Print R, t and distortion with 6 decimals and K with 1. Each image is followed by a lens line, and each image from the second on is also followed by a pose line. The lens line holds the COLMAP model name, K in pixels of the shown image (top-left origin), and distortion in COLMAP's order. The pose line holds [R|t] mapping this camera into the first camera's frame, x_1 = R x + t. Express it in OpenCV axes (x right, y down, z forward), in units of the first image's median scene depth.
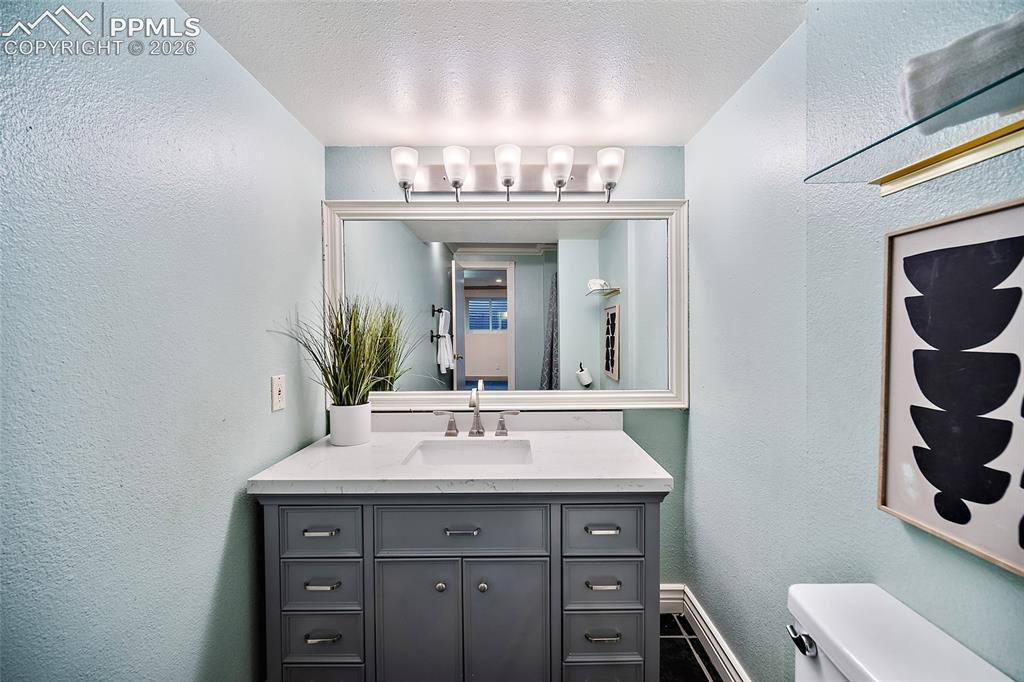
lens RADIAL K [[413.2, 0, 517.0], [0, 413.2, 335.9], [0, 0, 1]] dist [-0.002095, 0.001412]
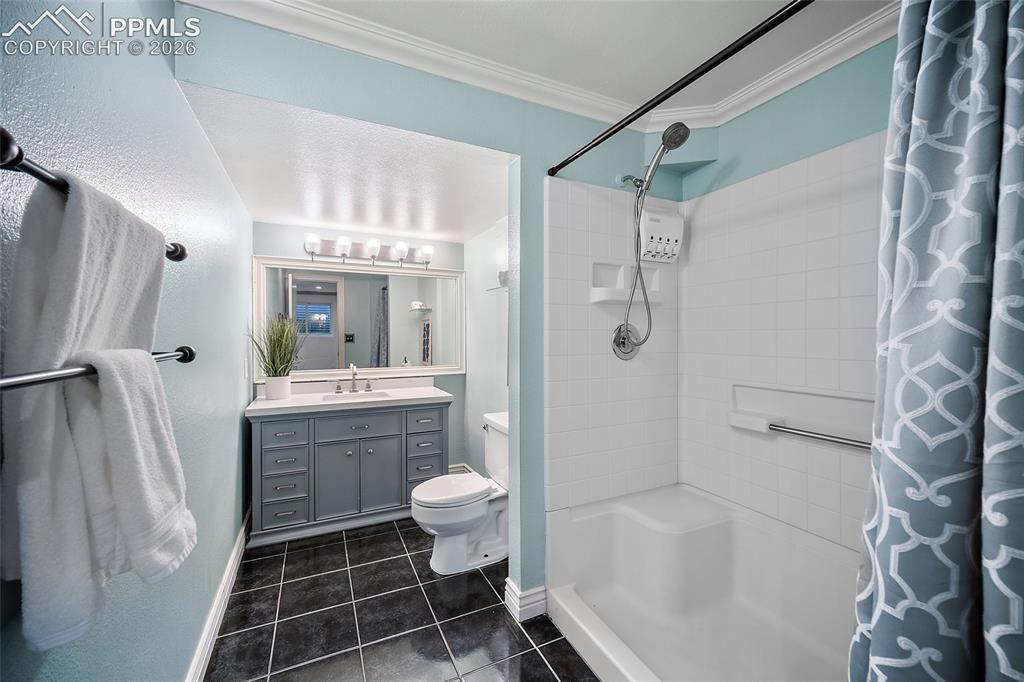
lens RADIAL K [[413.2, 0, 517.4], [0, 413.2, 340.7], [0, 0, 1]] dist [-0.002095, 0.001412]
pose [[0.902008, -0.001240, 0.431718, -0.228214], [0.001177, 0.999999, 0.000414, 0.014241], [-0.431718, 0.000135, 0.902009, -0.930453]]
